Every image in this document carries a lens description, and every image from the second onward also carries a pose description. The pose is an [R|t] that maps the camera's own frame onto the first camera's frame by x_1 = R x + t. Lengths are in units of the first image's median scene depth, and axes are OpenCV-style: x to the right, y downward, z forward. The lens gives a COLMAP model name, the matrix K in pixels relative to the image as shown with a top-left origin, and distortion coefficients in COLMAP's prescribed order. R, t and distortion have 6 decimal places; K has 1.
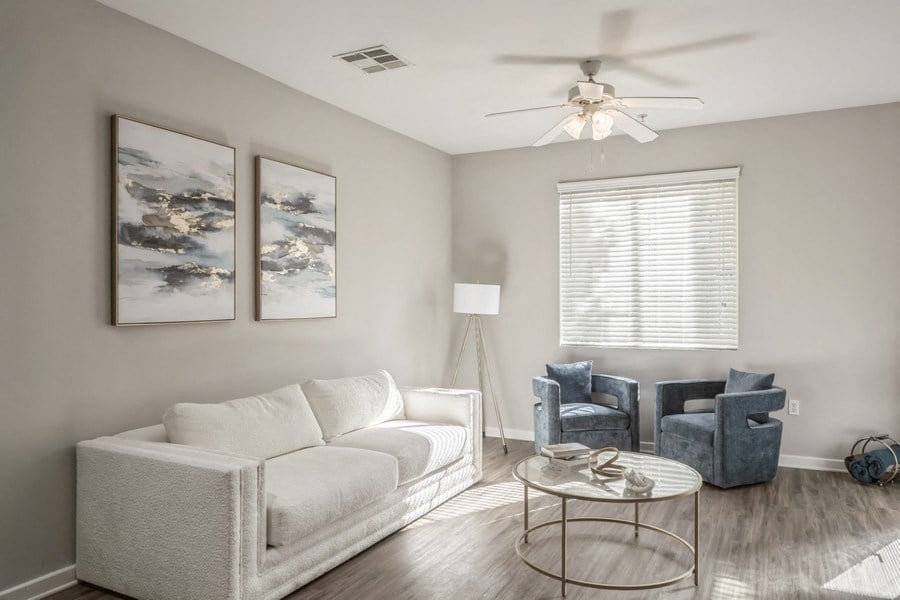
lens RADIAL K [[635.7, 0, 450.0], [0, 635.7, 300.0], [0, 0, 1]] dist [-0.002989, 0.000728]
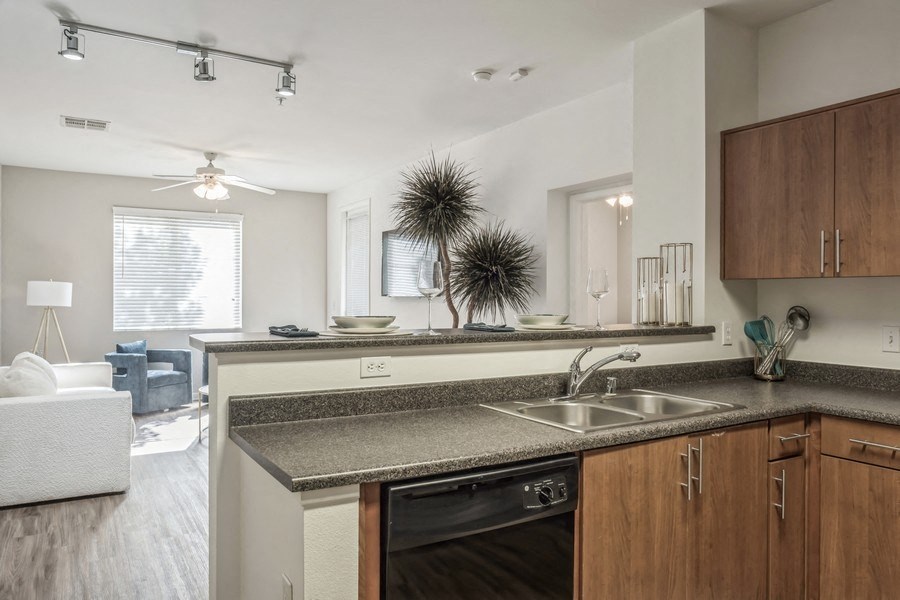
lens RADIAL K [[635.7, 0, 450.0], [0, 635.7, 300.0], [0, 0, 1]] dist [-0.002989, 0.000728]
pose [[0.522260, 0.000531, 0.852786, -0.597461], [-0.007536, 0.999964, 0.003993, -0.001363], [-0.852753, -0.008512, 0.522245, -0.283207]]
